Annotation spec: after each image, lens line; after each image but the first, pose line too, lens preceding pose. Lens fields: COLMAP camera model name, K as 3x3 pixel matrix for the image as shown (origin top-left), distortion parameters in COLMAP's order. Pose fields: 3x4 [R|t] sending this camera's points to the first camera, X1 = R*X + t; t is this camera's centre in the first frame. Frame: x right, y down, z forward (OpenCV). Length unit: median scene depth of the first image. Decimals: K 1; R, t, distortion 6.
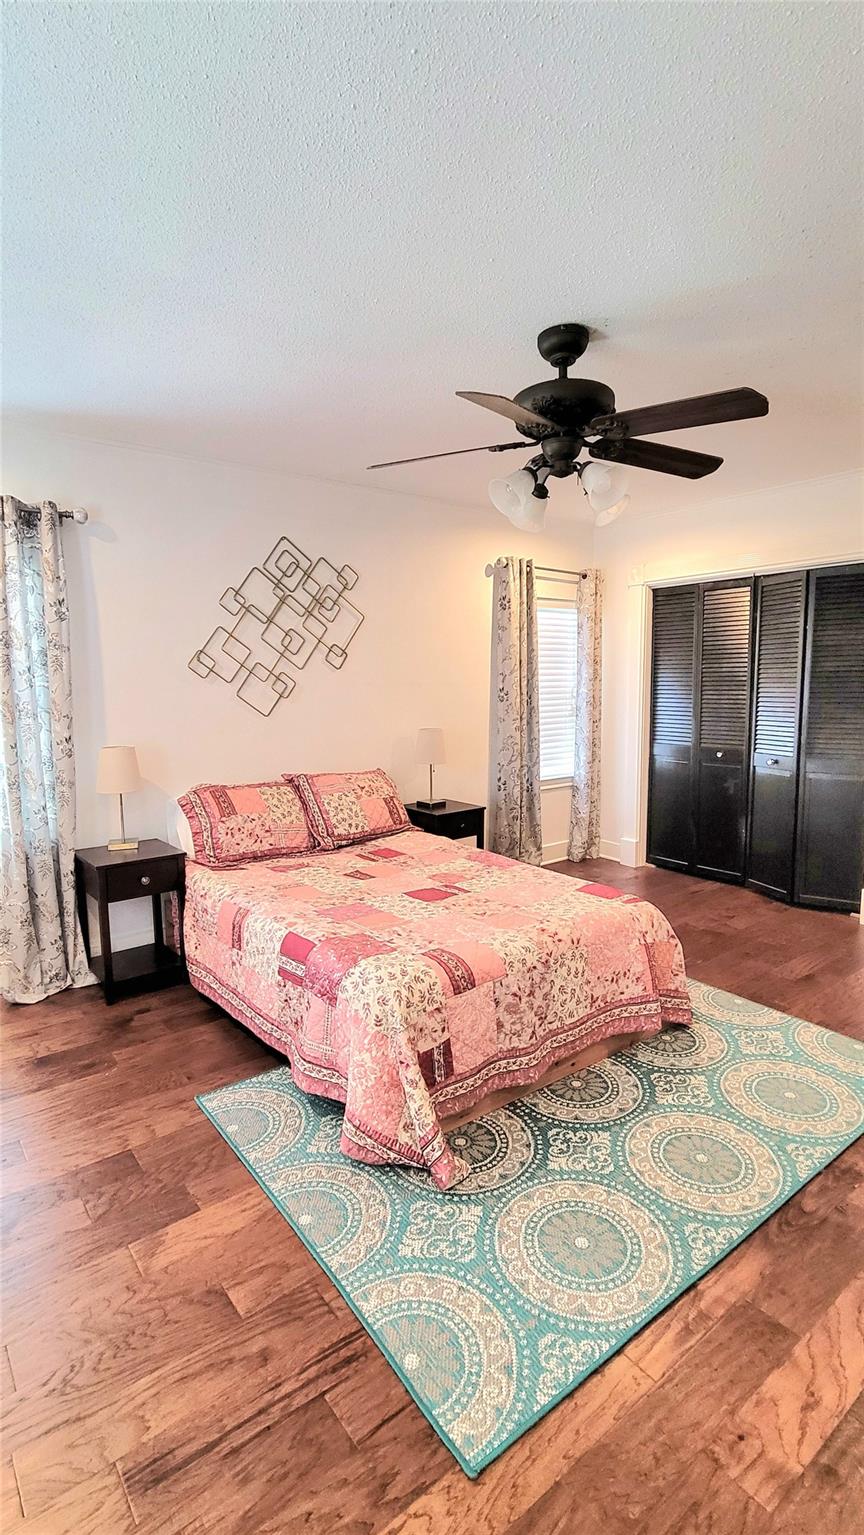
lens RADIAL K [[737.5, 0, 432.5], [0, 737.5, 766.8], [0, 0, 1]] dist [0.000856, 0.000662]
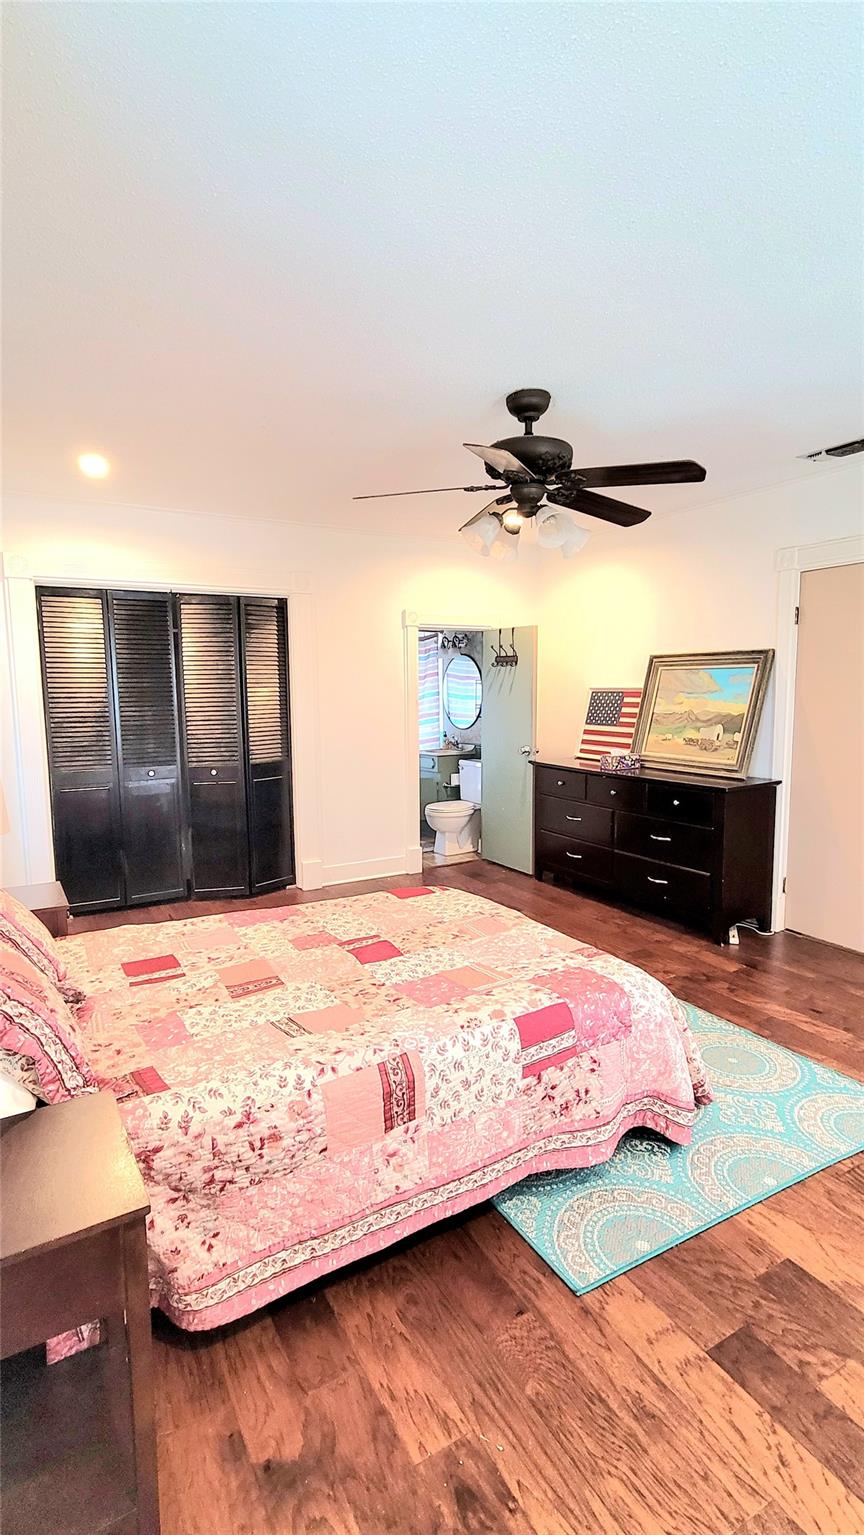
lens RADIAL K [[737.5, 0, 435.0], [0, 737.5, 769.0], [0, 0, 1]] dist [0.000856, 0.000662]
pose [[0.131525, -0.104182, 0.985823, -0.809583], [0.123818, 0.988401, 0.087935, -0.096885], [-0.983550, 0.110498, 0.142899, 0.815642]]
